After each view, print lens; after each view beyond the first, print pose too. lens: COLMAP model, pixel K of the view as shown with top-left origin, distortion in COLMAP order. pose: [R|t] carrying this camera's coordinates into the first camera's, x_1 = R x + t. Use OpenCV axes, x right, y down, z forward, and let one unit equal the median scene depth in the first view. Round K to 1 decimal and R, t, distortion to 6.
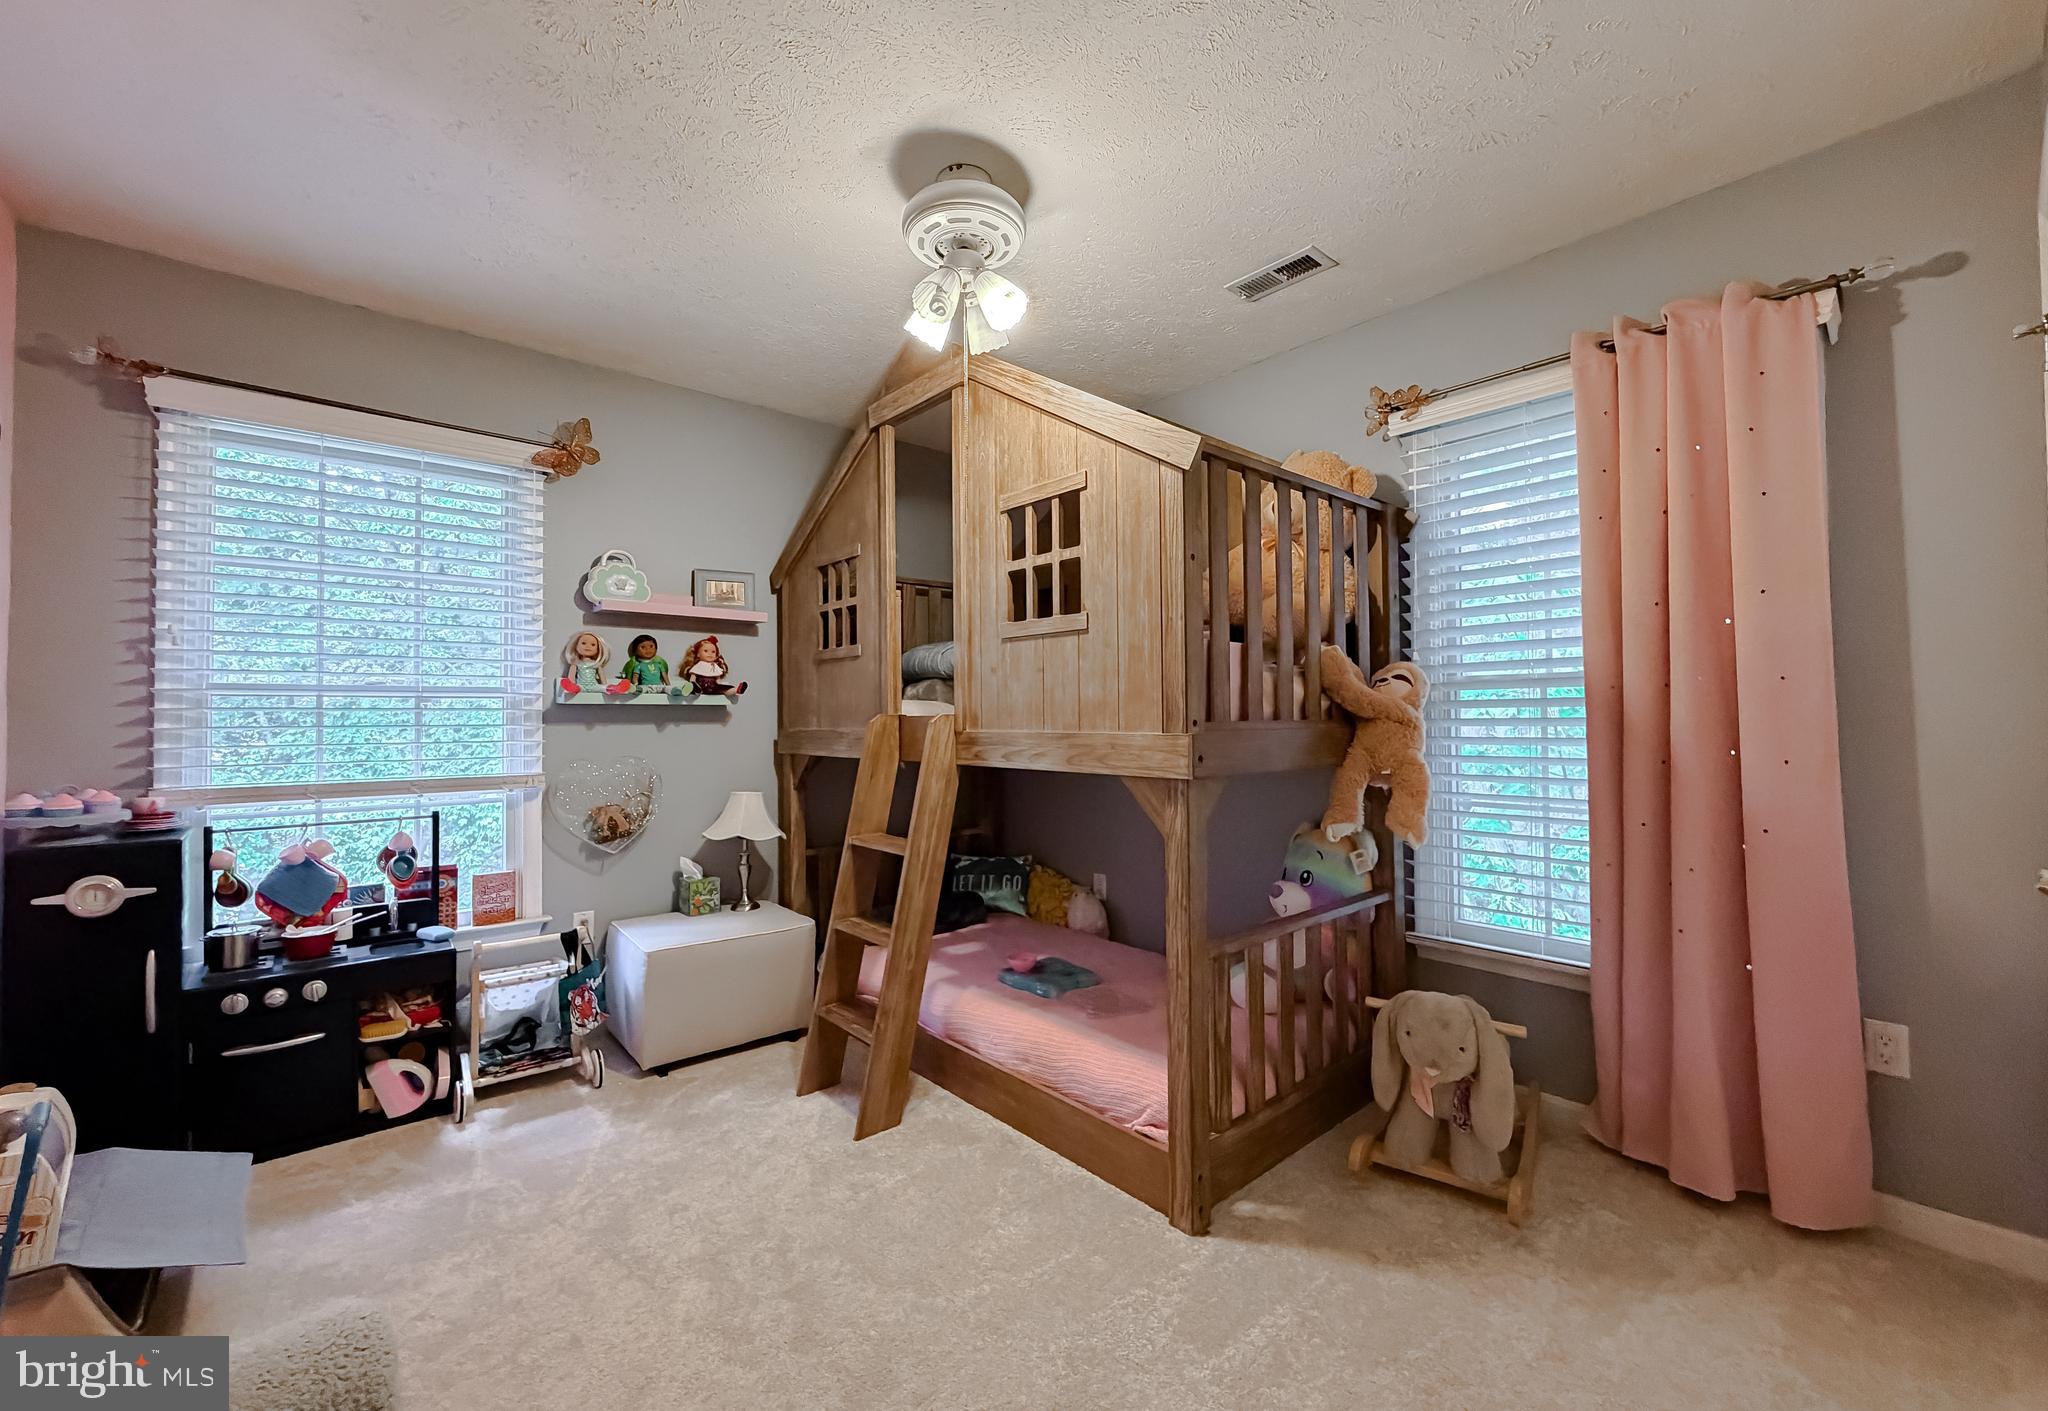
lens RADIAL K [[837.9, 0, 1020.3], [0, 837.9, 704.7], [0, 0, 1]] dist [0.000179, 0.000146]
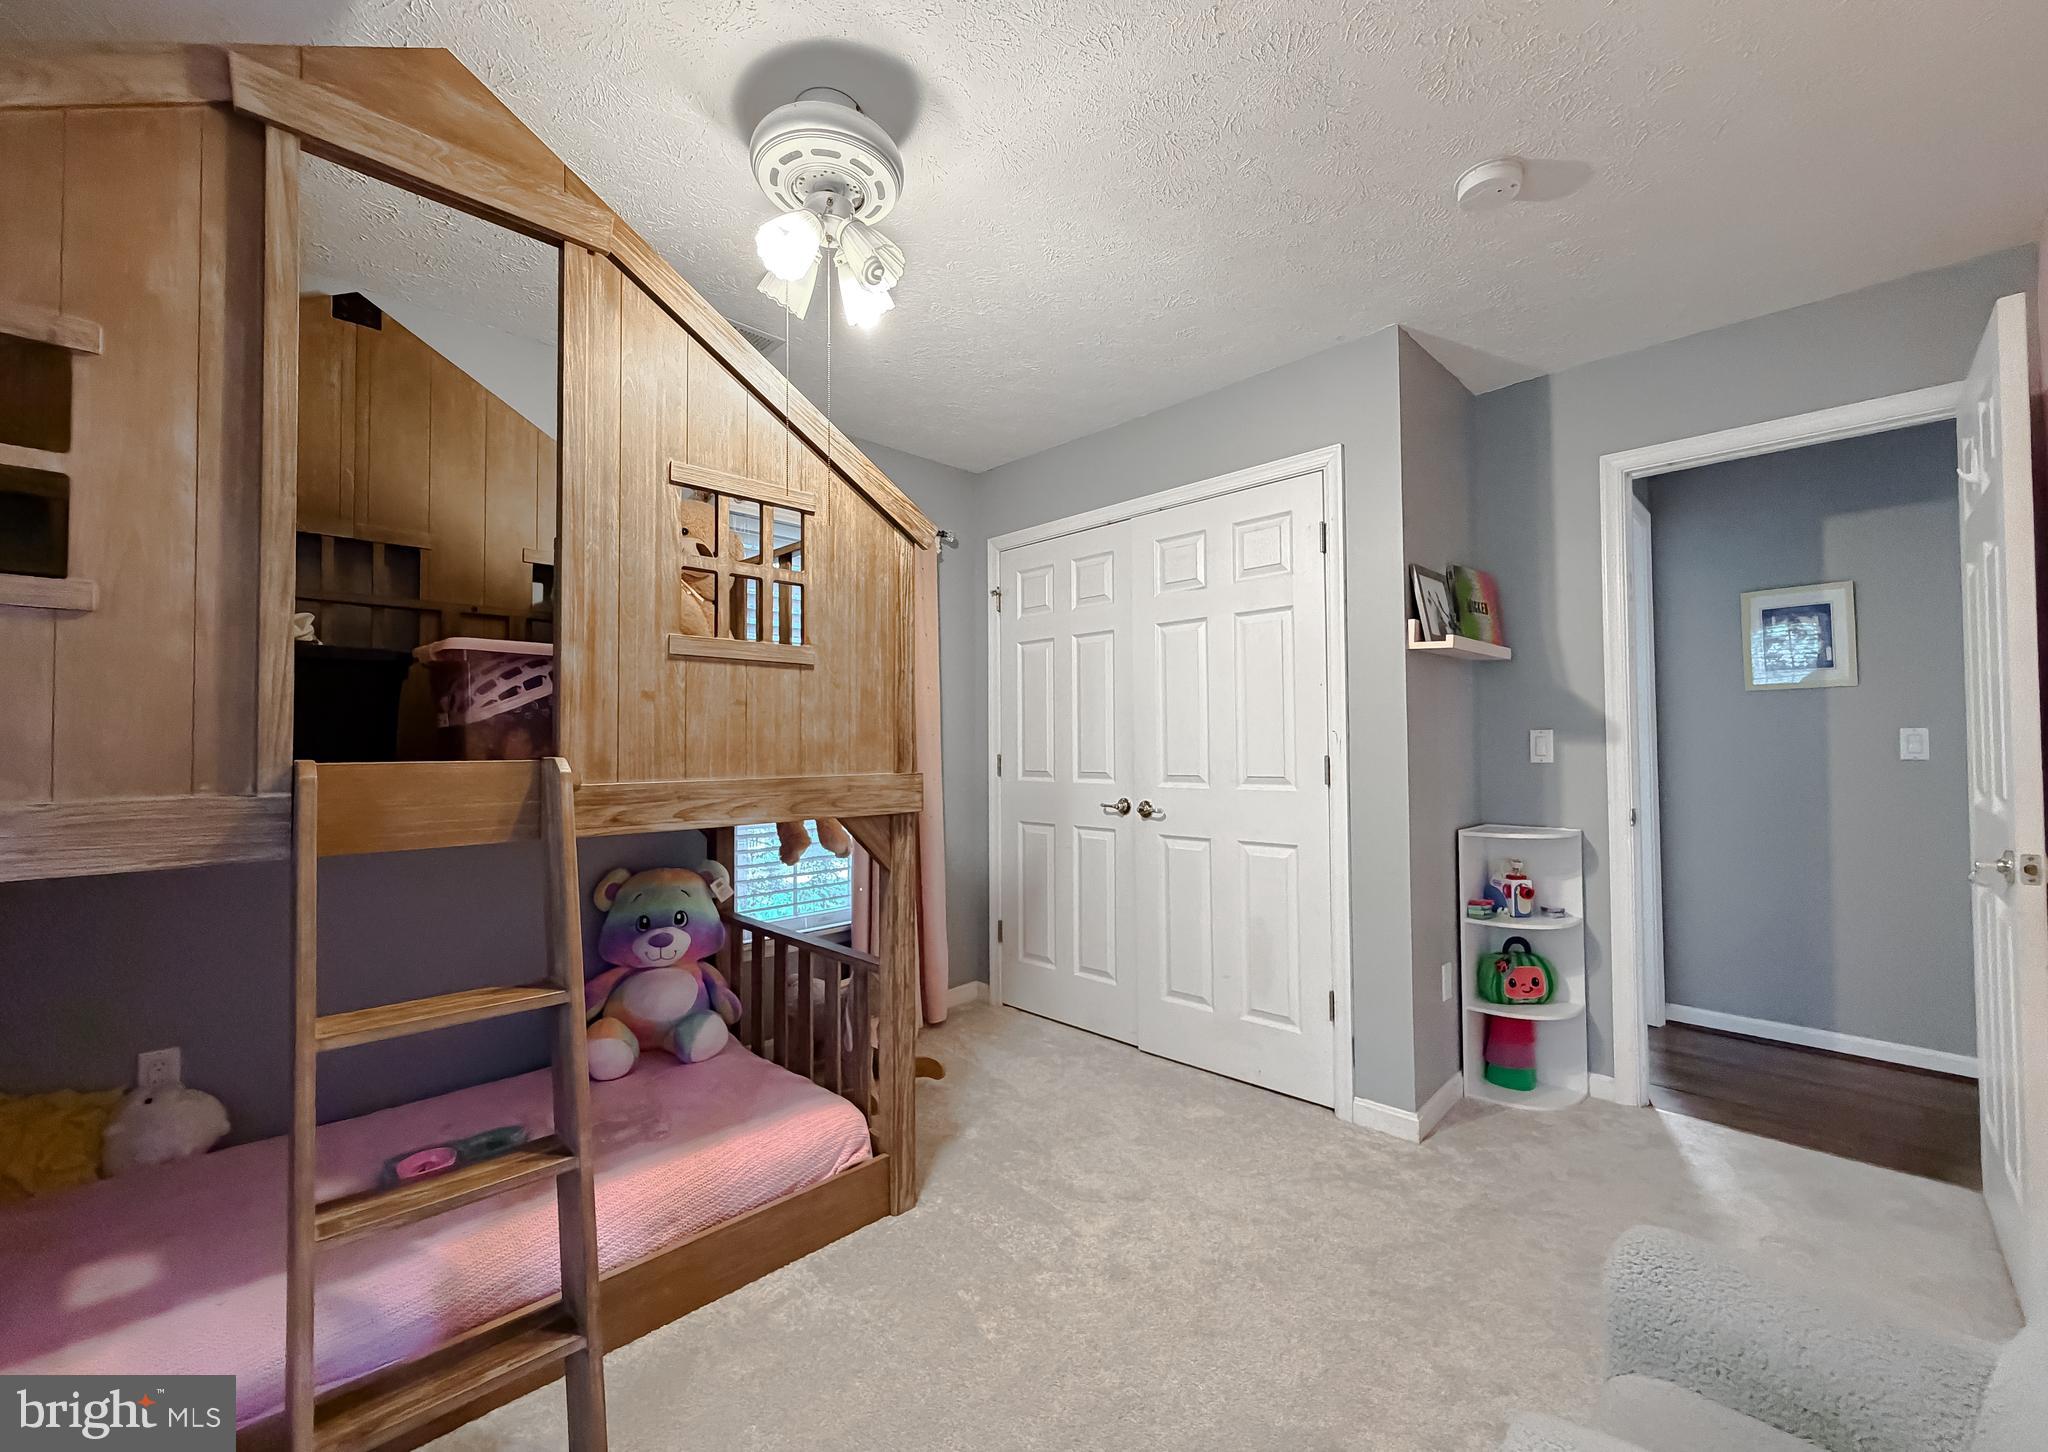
lens RADIAL K [[822.2, 0, 1019.5], [0, 822.2, 729.7], [0, 0, 1]] dist [0.000928, -0.000112]
pose [[-0.073583, 0.025805, 0.996955, -0.839178], [-0.009183, 0.999605, -0.026551, 0.003757], [-0.997247, -0.011109, -0.073317, 0.829205]]
